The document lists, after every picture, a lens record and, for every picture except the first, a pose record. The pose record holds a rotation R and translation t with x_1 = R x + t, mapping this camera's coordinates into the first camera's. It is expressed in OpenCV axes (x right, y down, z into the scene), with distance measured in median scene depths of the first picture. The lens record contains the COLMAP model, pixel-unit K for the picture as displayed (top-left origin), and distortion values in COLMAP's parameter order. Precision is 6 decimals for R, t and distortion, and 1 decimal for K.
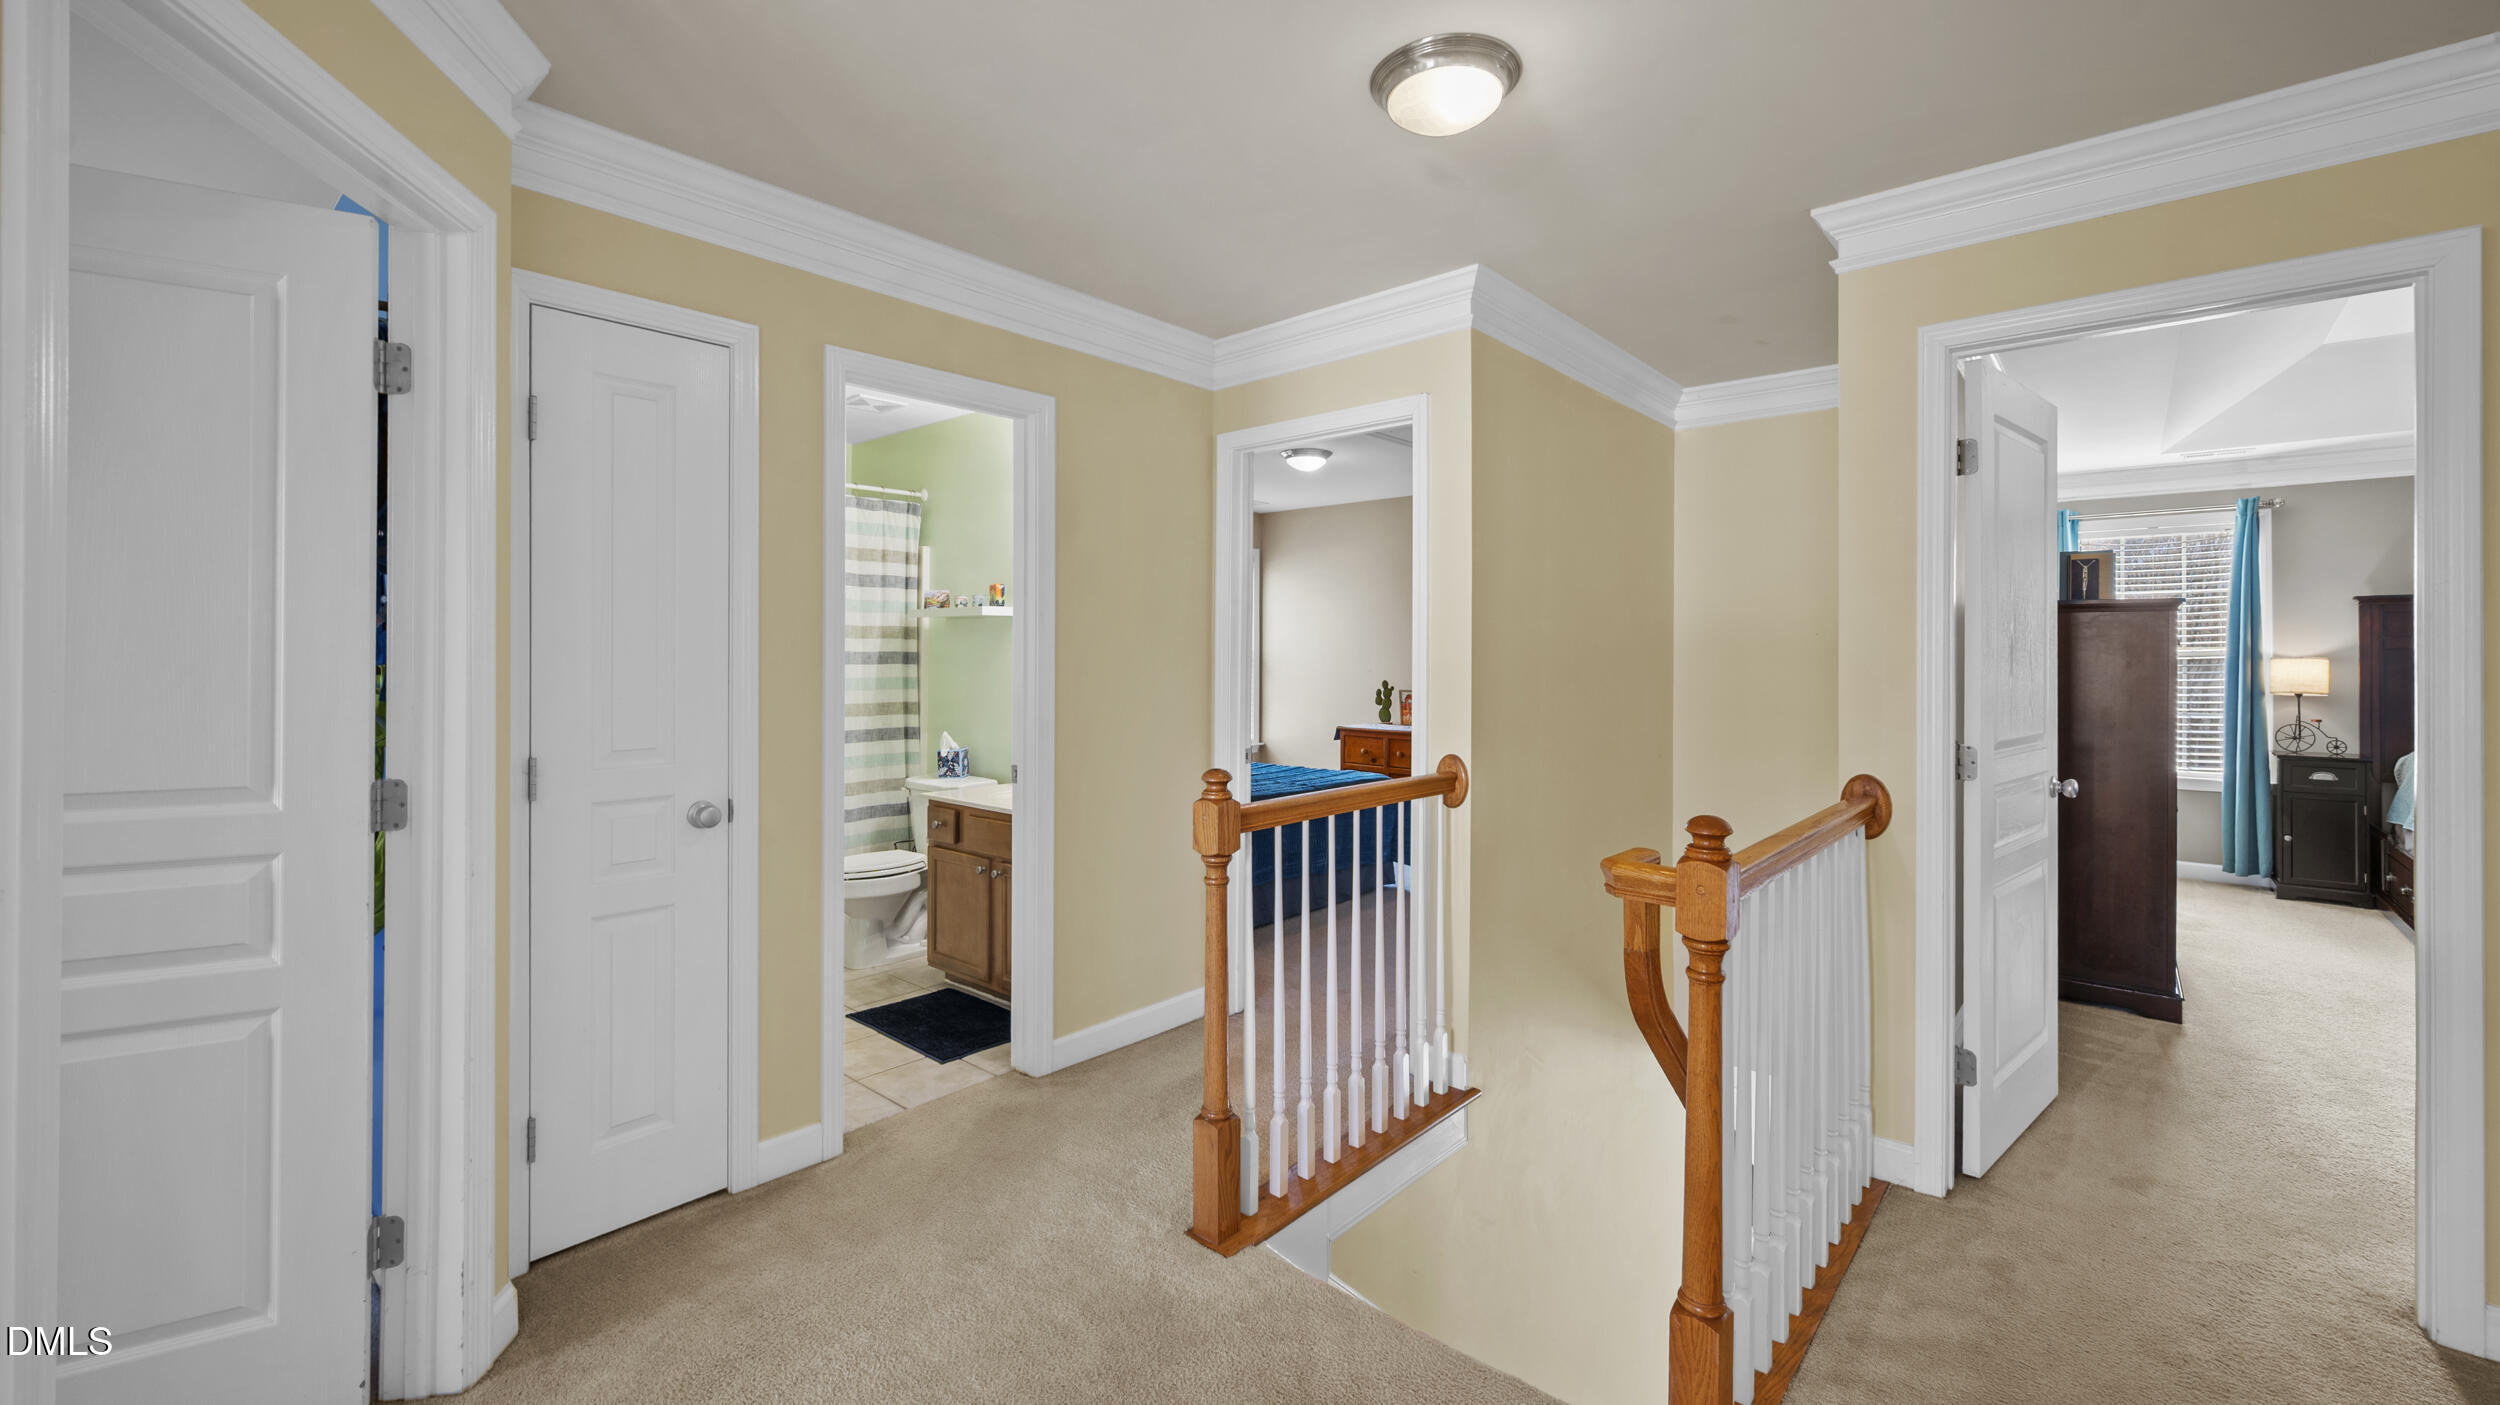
lens RADIAL K [[1009.0, 0, 1249.3], [0, 1009.0, 655.4], [0, 0, 1]] dist [0.004164, 0.000638]
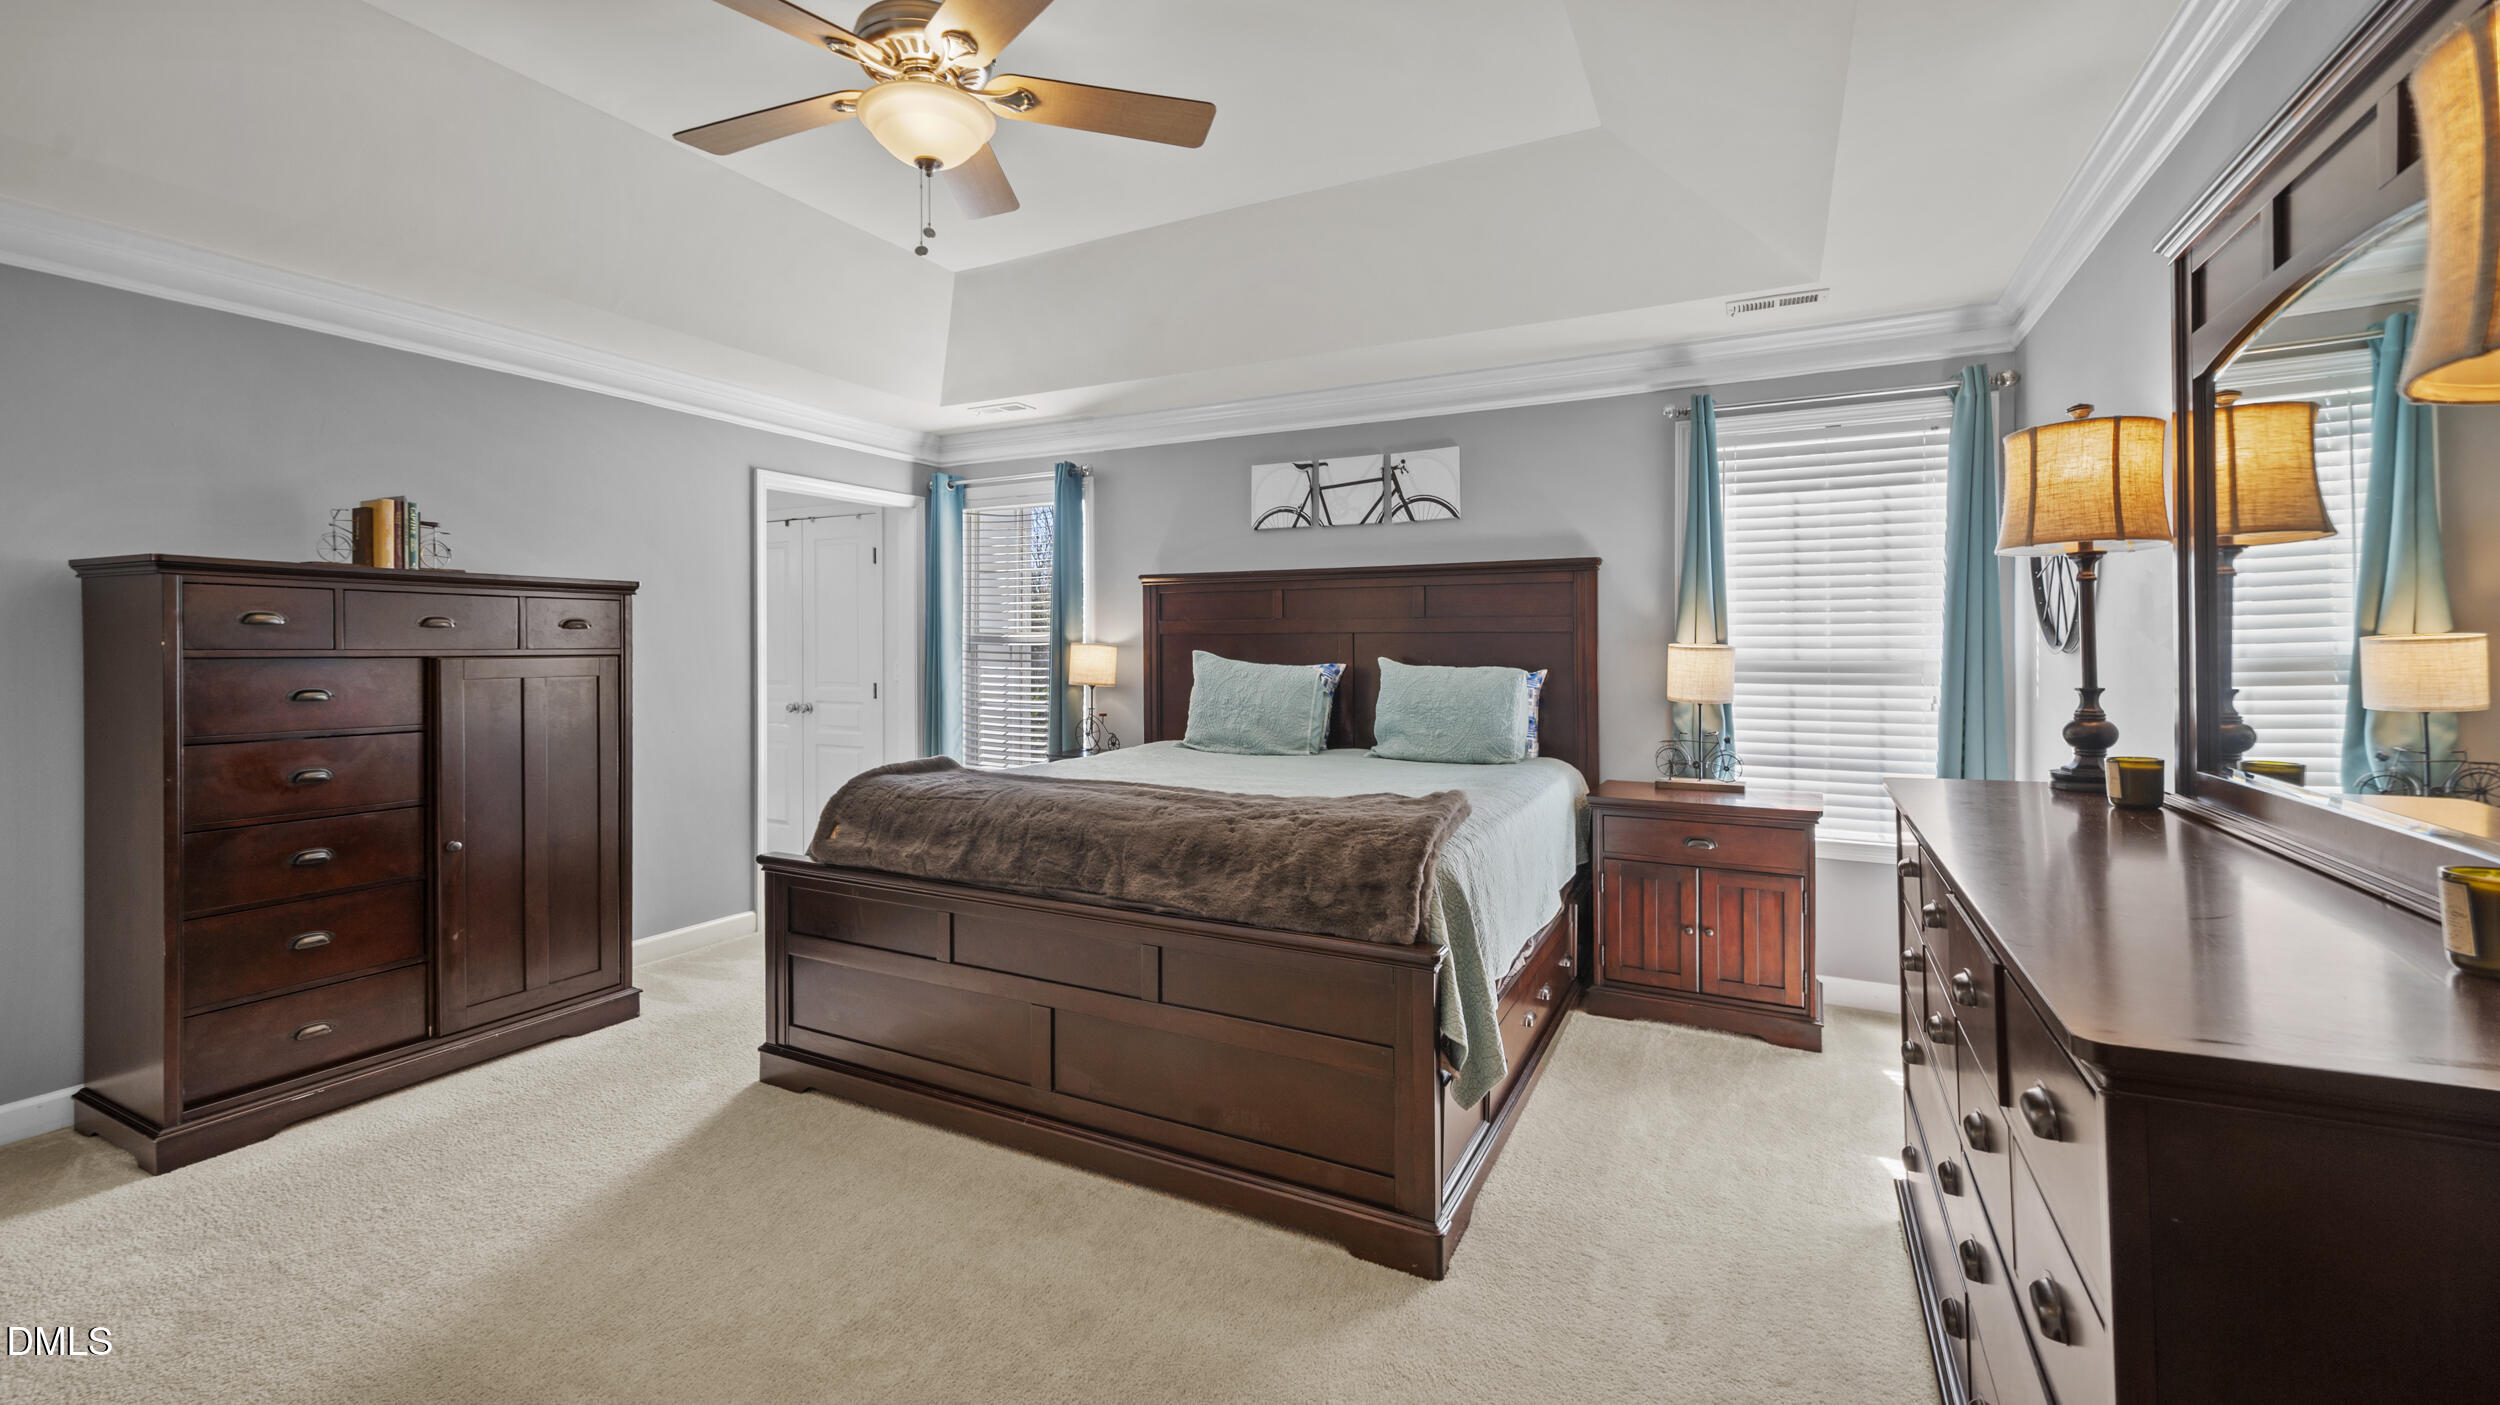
lens RADIAL K [[1009.0, 0, 1270.2], [0, 1009.0, 664.1], [0, 0, 1]] dist [0.004164, 0.000638]
pose [[0.964793, -0.003537, 0.262988, 0.934734], [-0.001696, 0.999805, 0.019665, 0.002196], [-0.263006, -0.019419, 0.964599, 0.104952]]
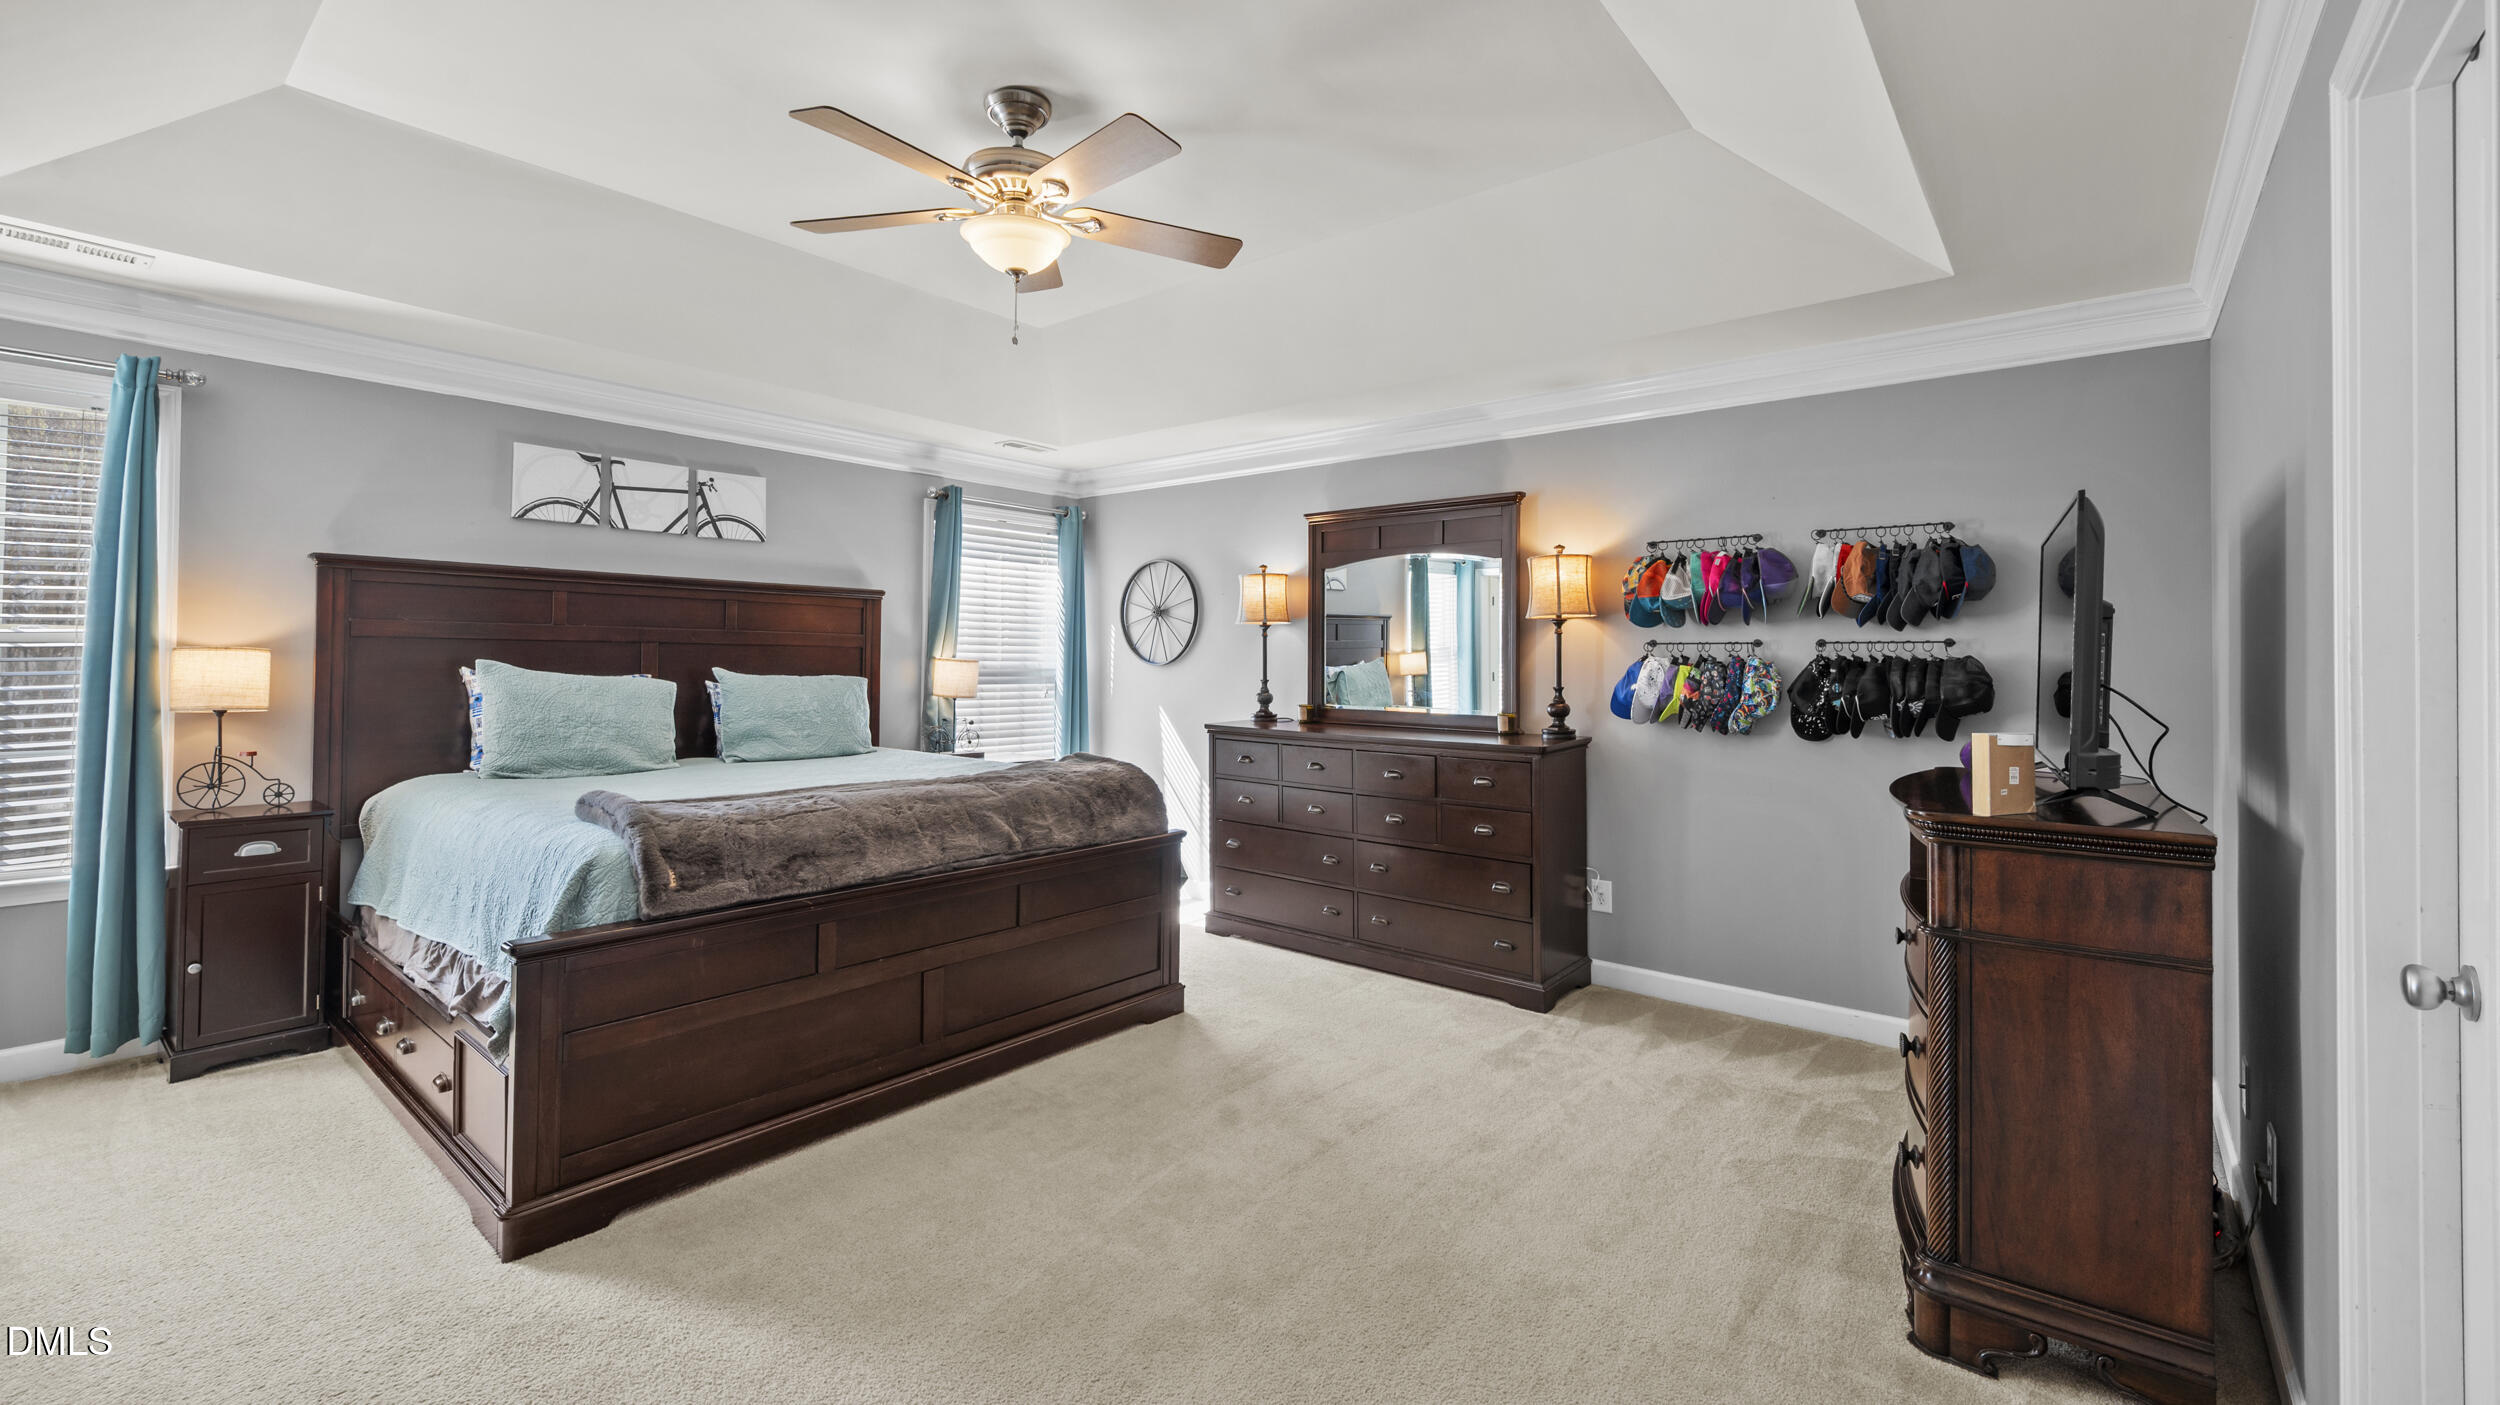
lens RADIAL K [[1009.0, 0, 1251.3], [0, 1009.0, 648.6], [0, 0, 1]] dist [0.004164, 0.000638]
pose [[-0.037058, 0.014486, 0.999208, 0.419675], [-0.014956, 0.999775, -0.015049, 0.002743], [-0.999201, -0.015501, -0.036833, 0.419723]]
